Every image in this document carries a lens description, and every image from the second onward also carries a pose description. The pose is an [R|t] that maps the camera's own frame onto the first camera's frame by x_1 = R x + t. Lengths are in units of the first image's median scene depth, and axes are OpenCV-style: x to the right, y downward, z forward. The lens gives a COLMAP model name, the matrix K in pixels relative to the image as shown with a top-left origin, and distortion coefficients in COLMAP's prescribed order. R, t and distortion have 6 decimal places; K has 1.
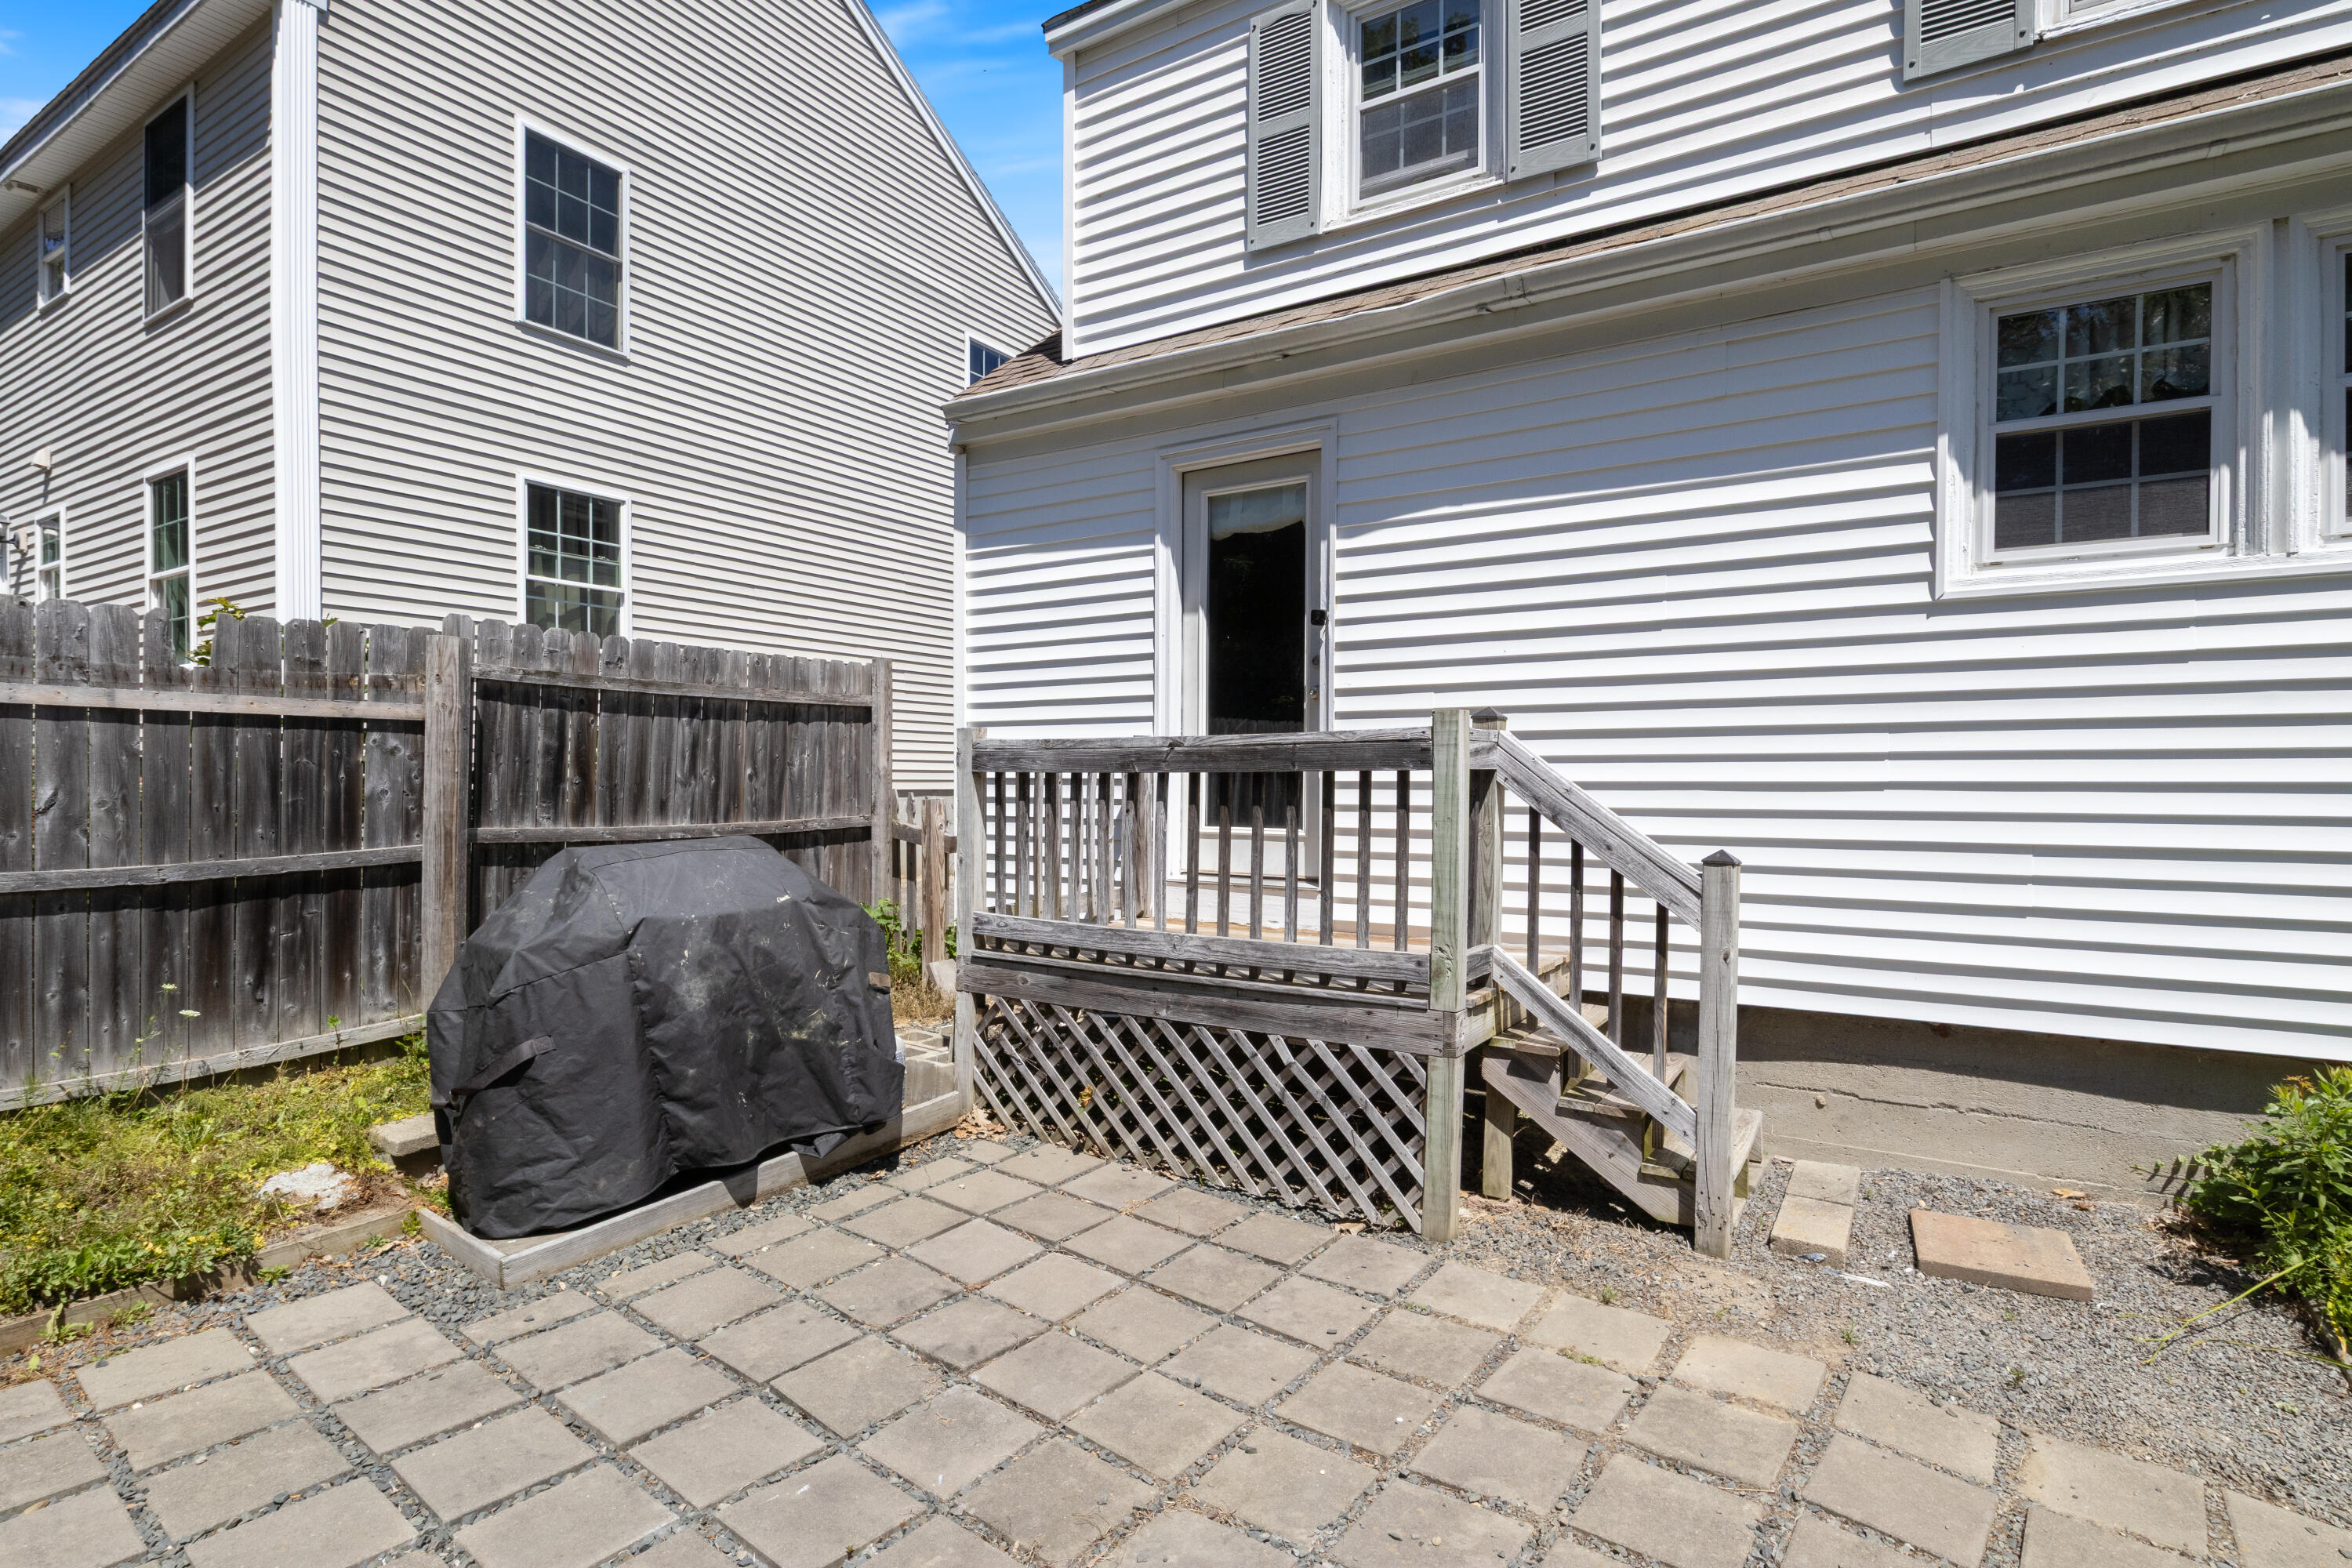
lens RADIAL K [[1182.5, 0, 1175.8], [0, 1182.5, 801.1], [0, 0, 1]] dist [-0.006028, -0.001253]
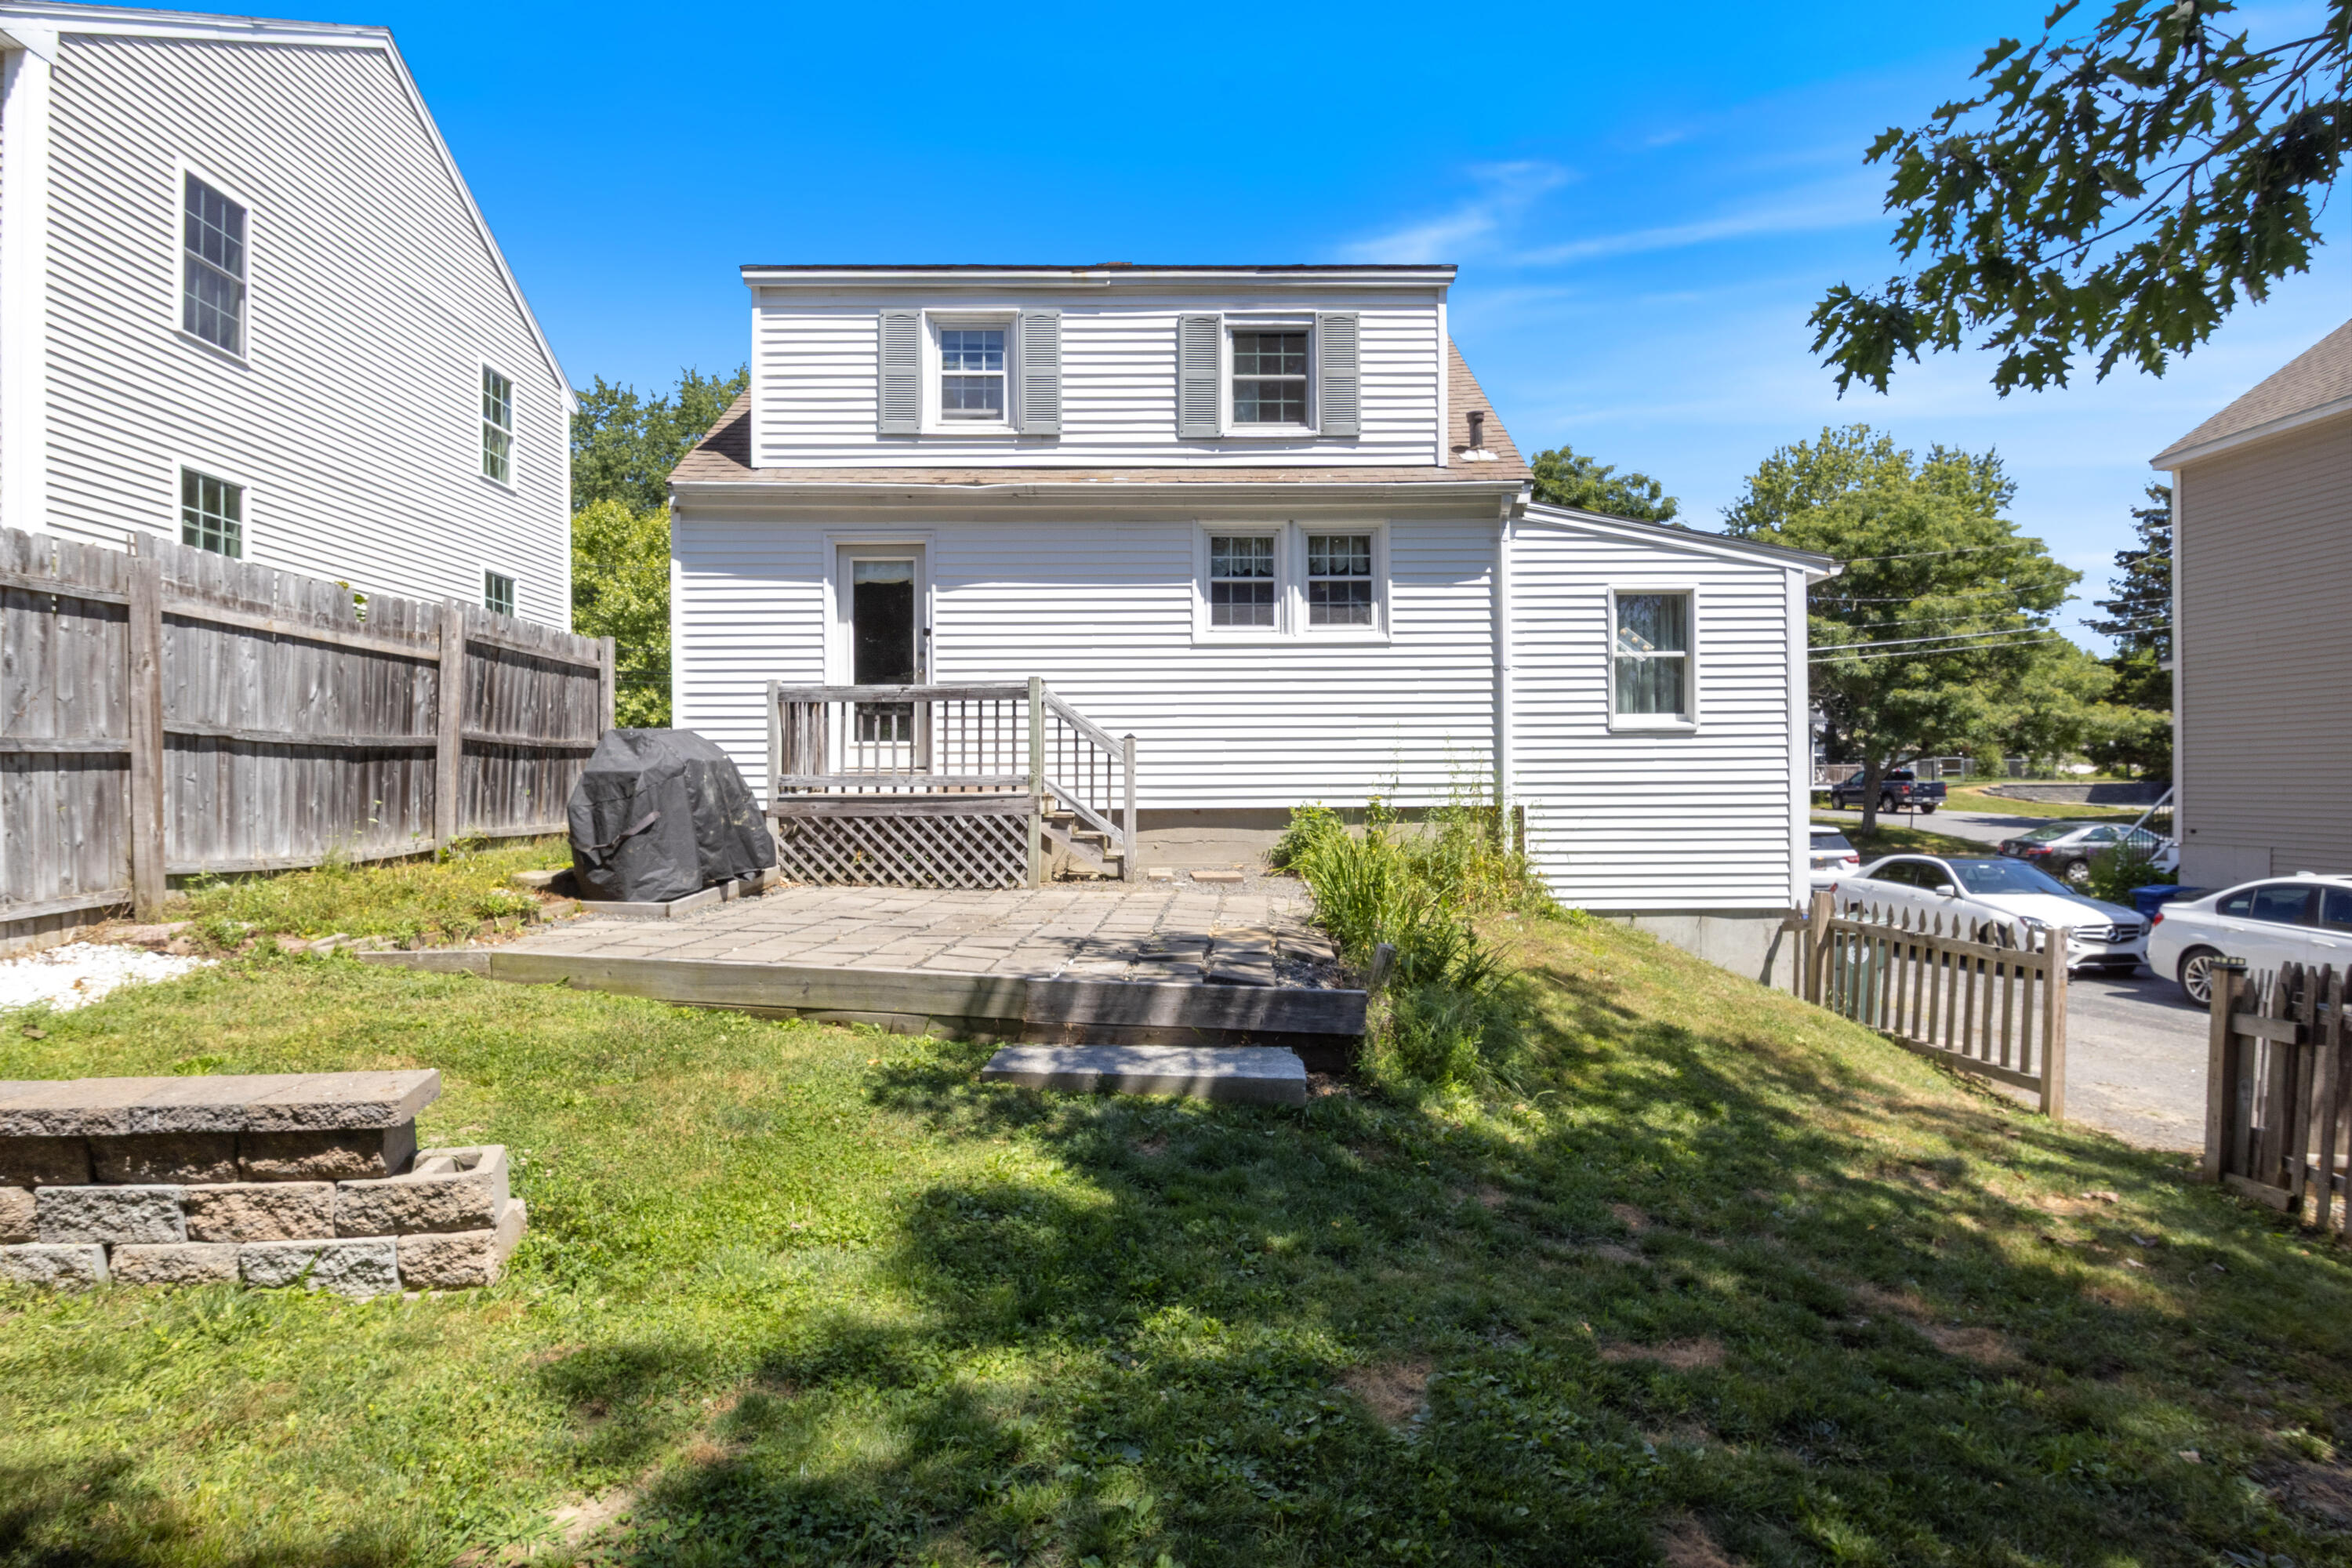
lens RADIAL K [[1182.5, 0, 1176.0], [0, 1182.5, 798.3], [0, 0, 1]] dist [-0.006028, -0.001253]
pose [[0.833092, -0.013518, 0.552969, -0.724400], [0.017642, 0.999842, -0.002137, 0.153894], [-0.552853, 0.011536, 0.833199, -0.996806]]
